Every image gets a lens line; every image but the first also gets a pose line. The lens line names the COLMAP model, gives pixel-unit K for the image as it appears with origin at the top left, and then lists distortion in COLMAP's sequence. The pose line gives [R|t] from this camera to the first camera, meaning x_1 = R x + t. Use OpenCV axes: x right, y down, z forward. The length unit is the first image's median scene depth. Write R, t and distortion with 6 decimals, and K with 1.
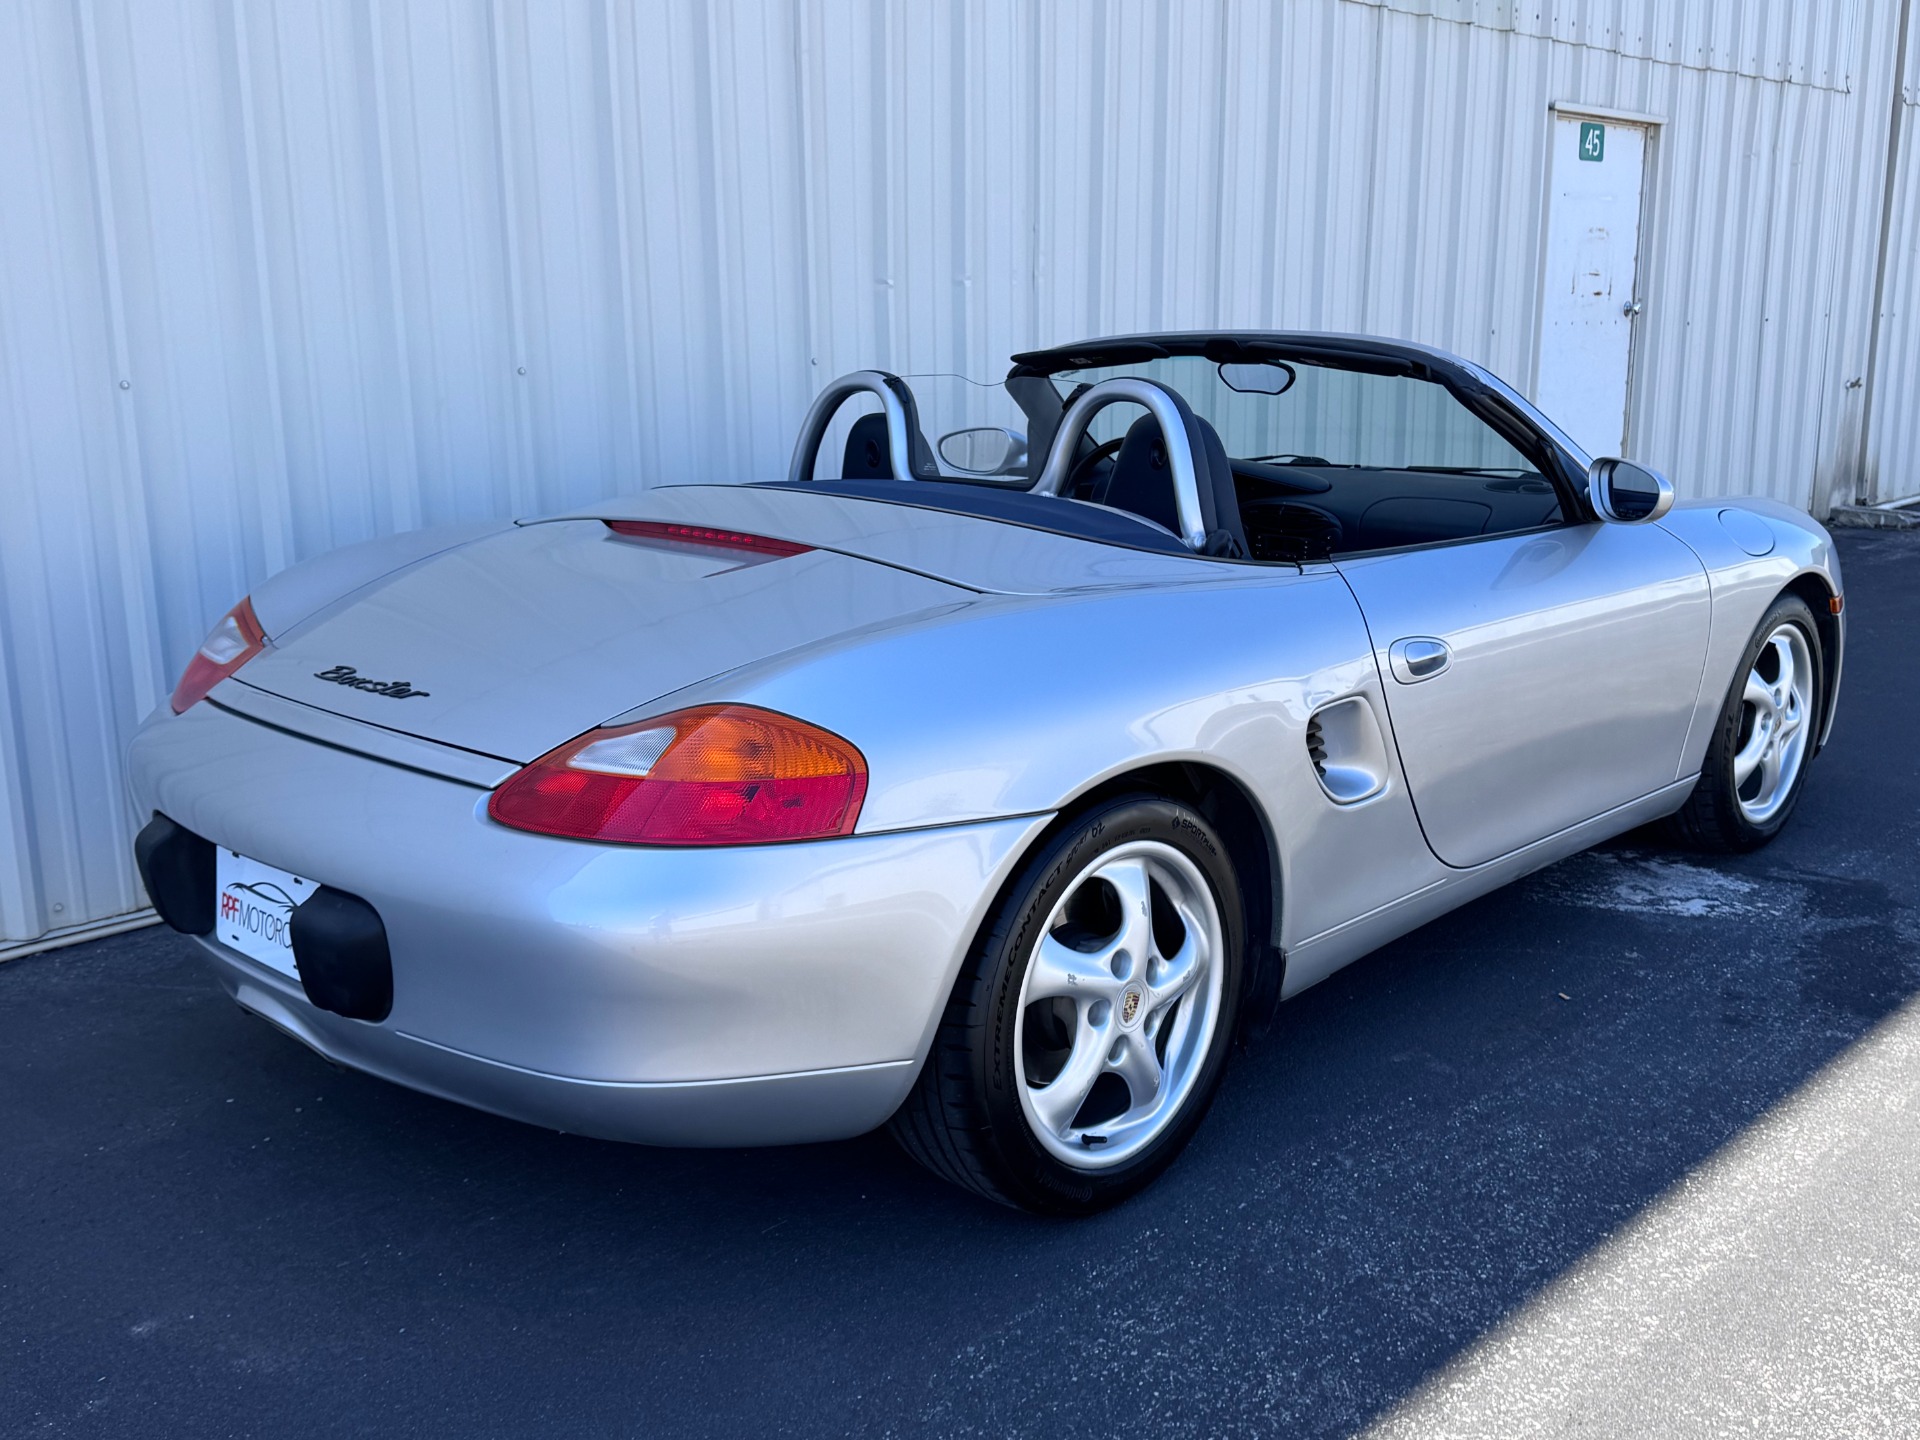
lens RADIAL K [[1793.6, 0, 952.8], [0, 1793.6, 695.7], [0, 0, 1]] dist [0.124500, -0.237205]
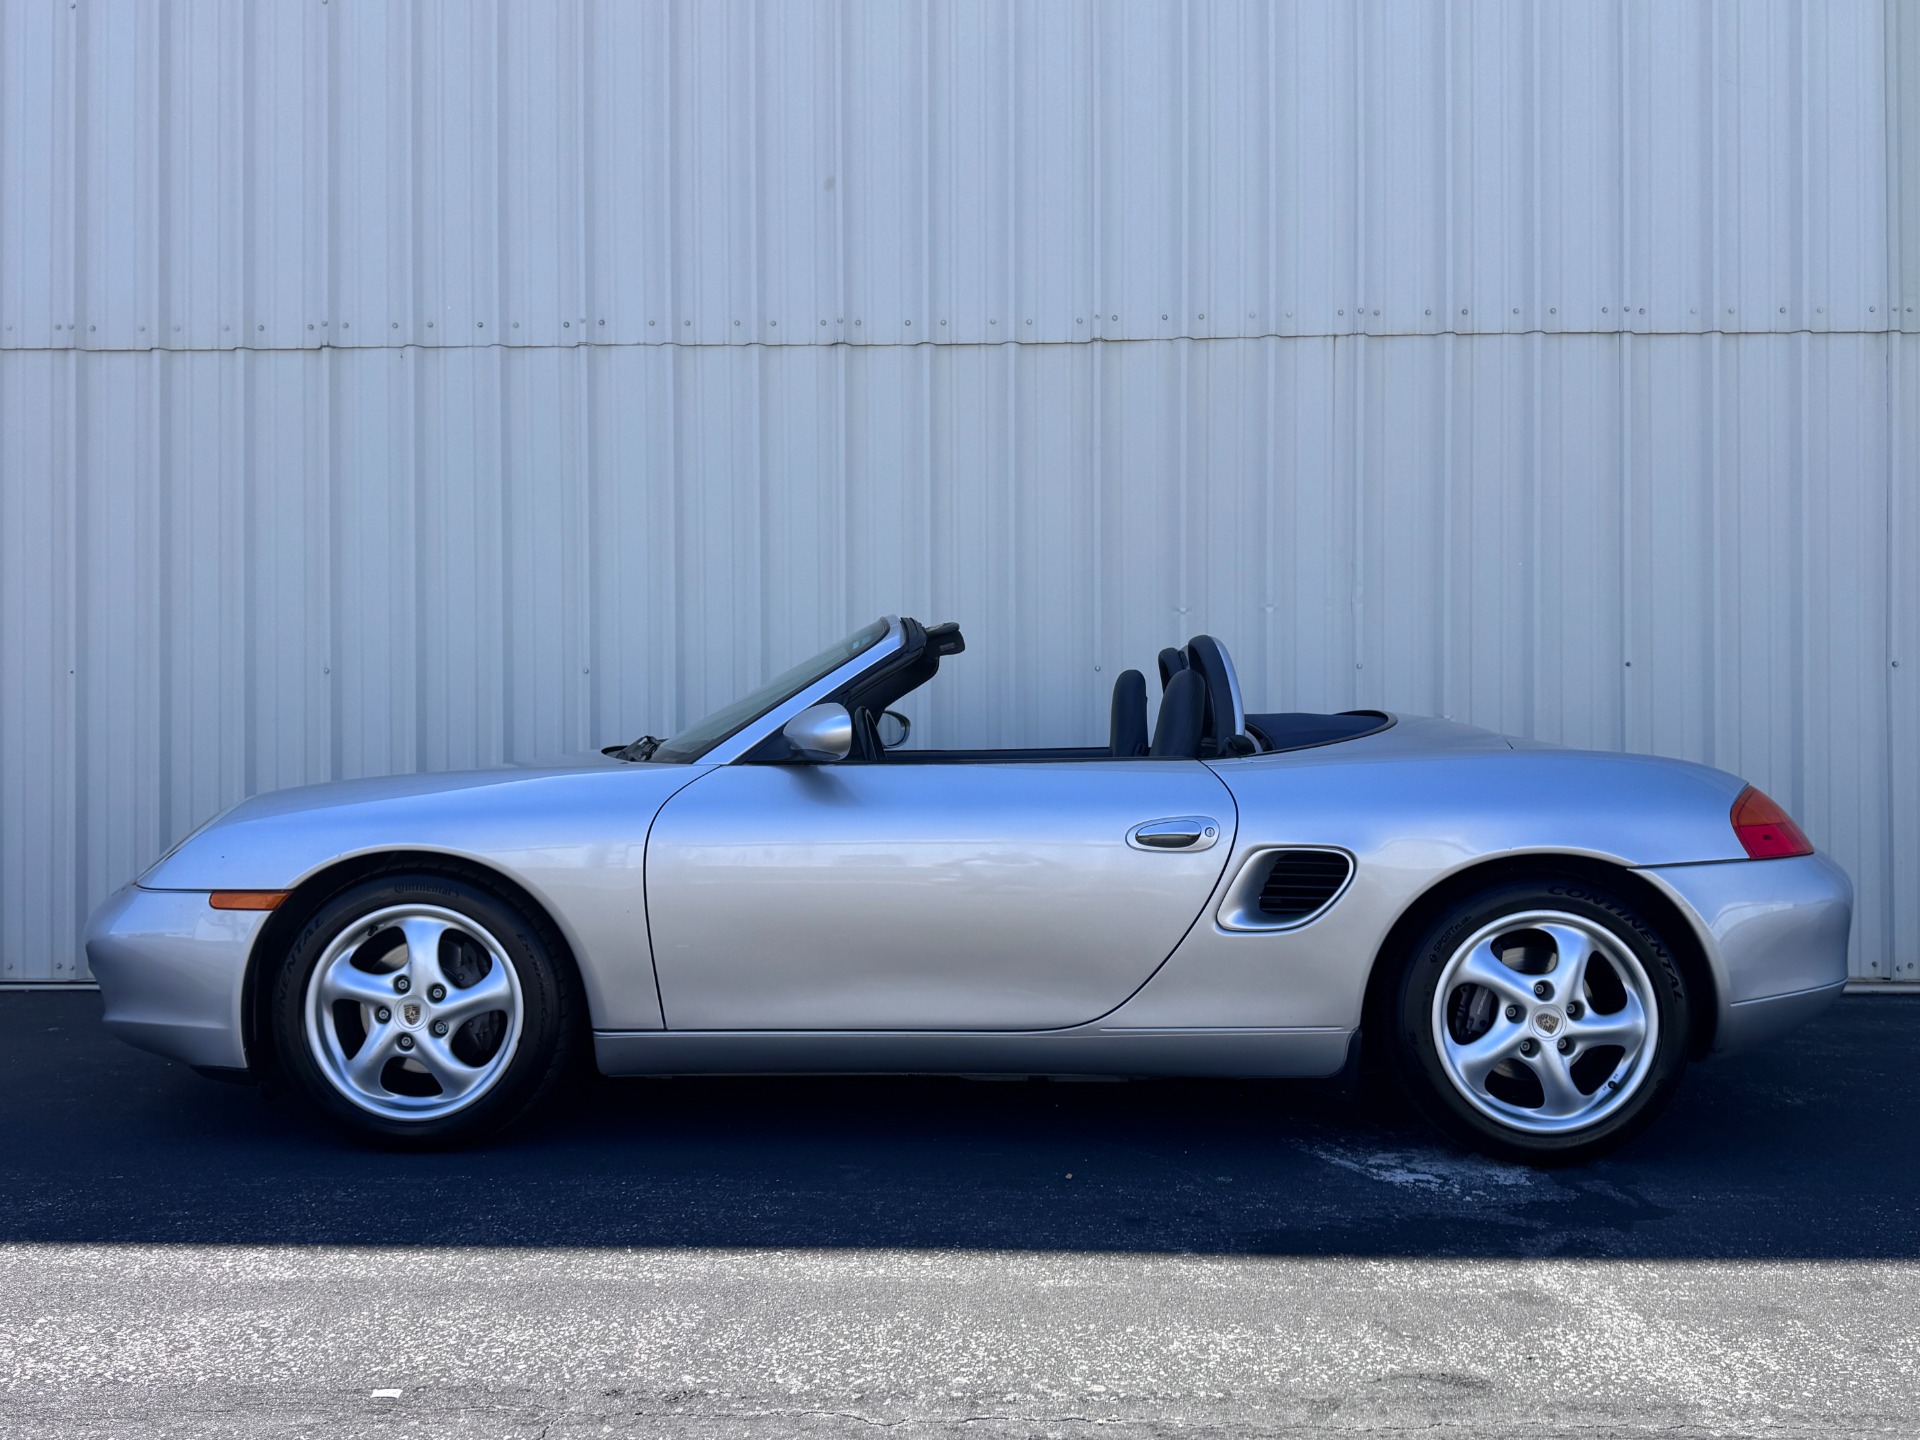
lens RADIAL K [[1568.7, 0, 960.0], [0, 1568.7, 720.0], [0, 0, 1]] dist [0.099858, -0.155225]
pose [[0.691036, 0.002620, -0.722815, 1.166129], [-0.156087, 0.976941, -0.145684, 0.053610], [0.705766, 0.213495, 0.675510, 0.298010]]
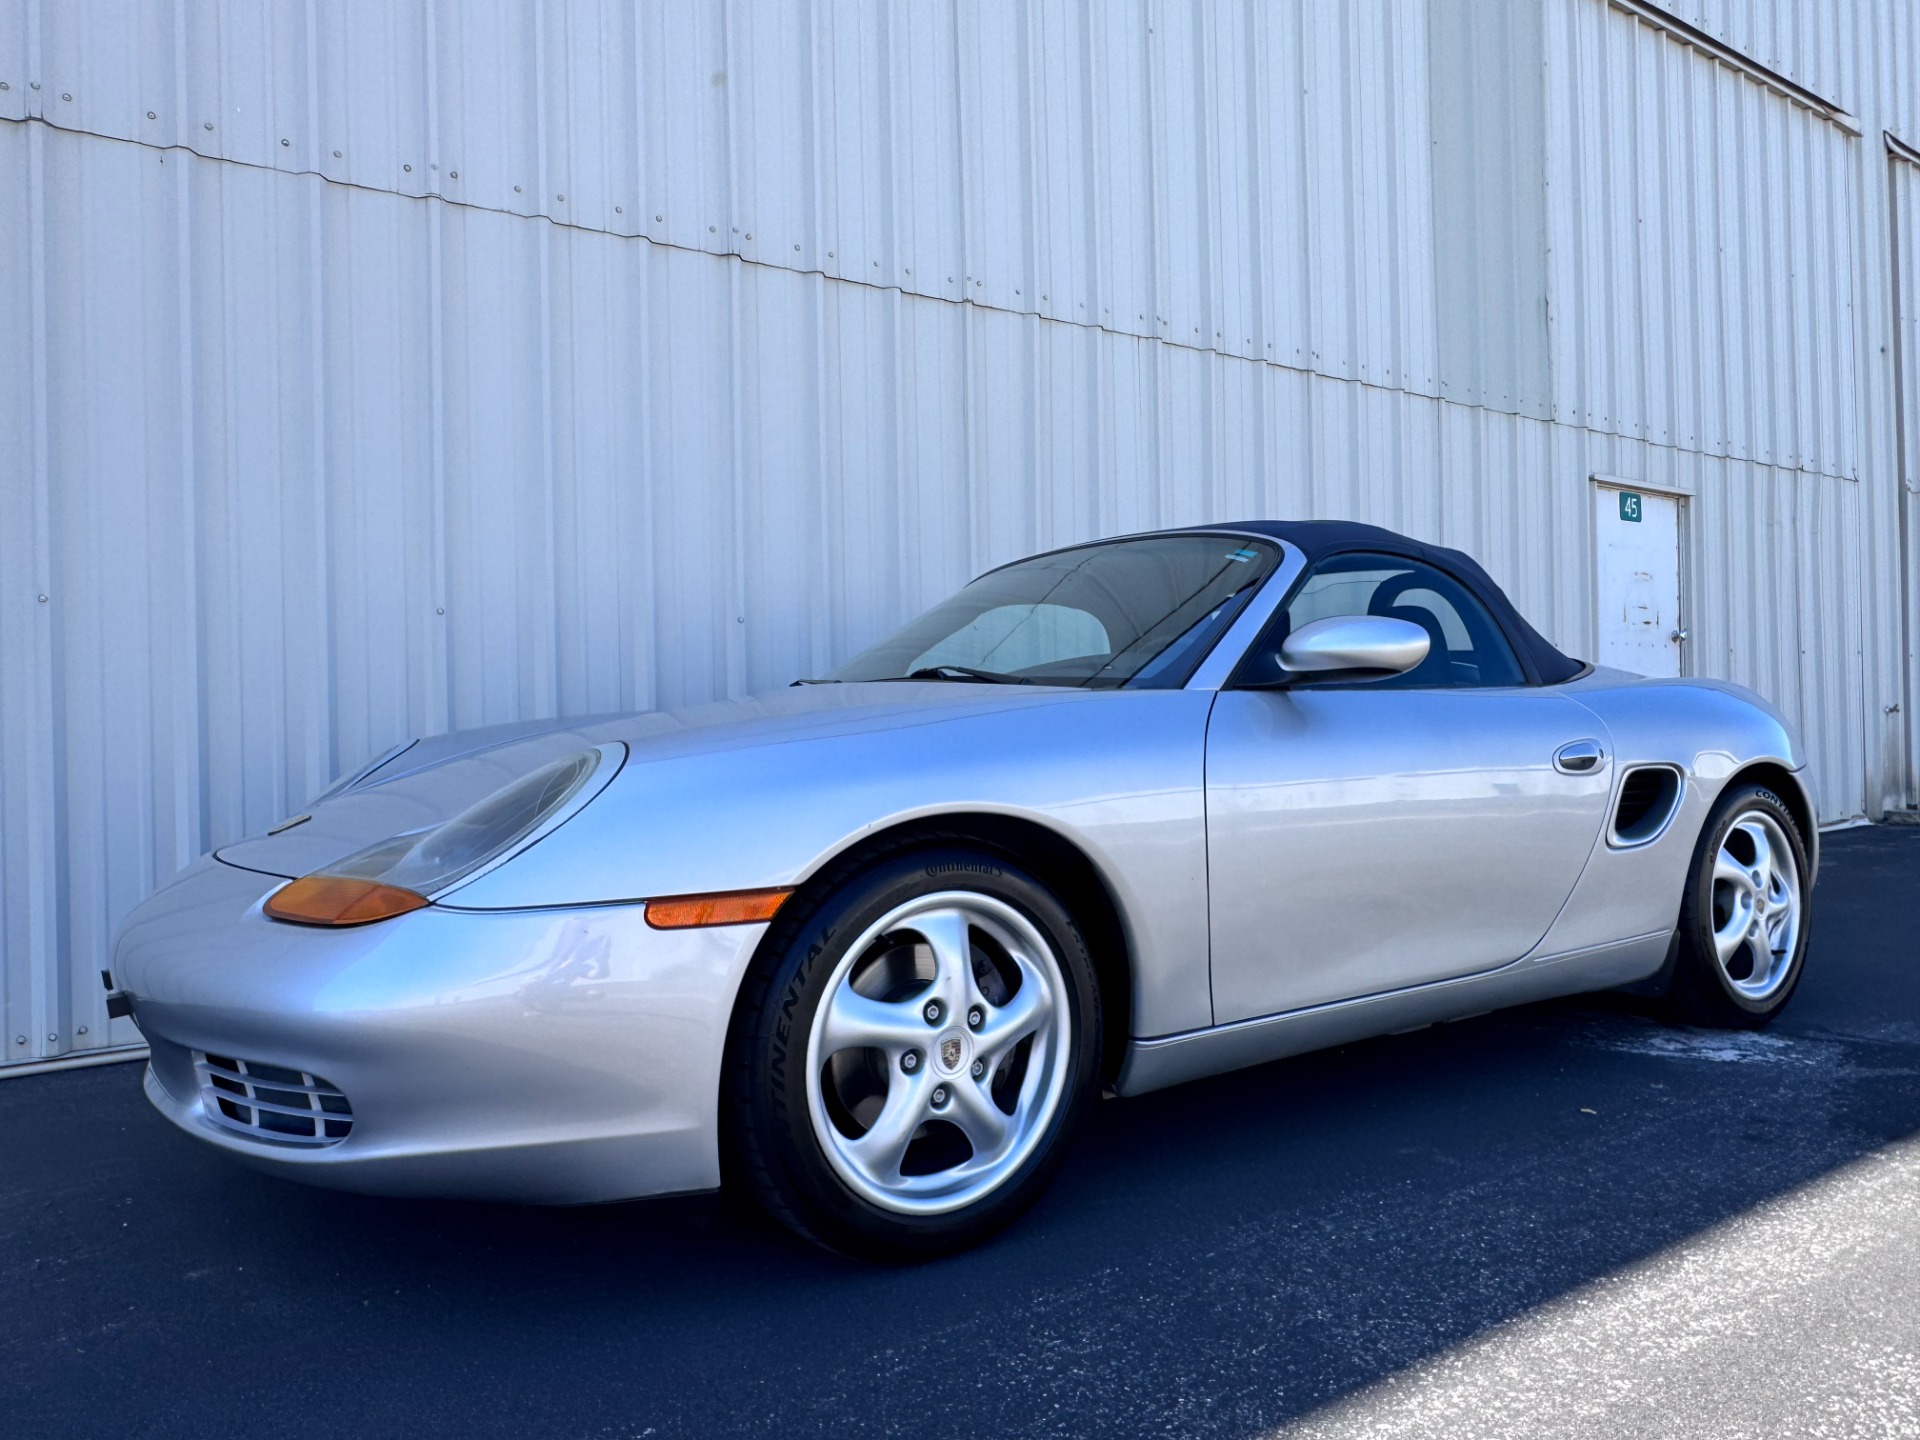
lens RADIAL K [[1289.2, 0, 950.5], [0, 1289.2, 713.3], [0, 0, 1]] dist [-0.008090, 0.011281]
pose [[0.981505, -0.010489, -0.191148, 0.144461], [-0.031051, 0.976553, -0.213026, 0.130641], [0.188900, 0.215021, 0.958166, 0.194620]]
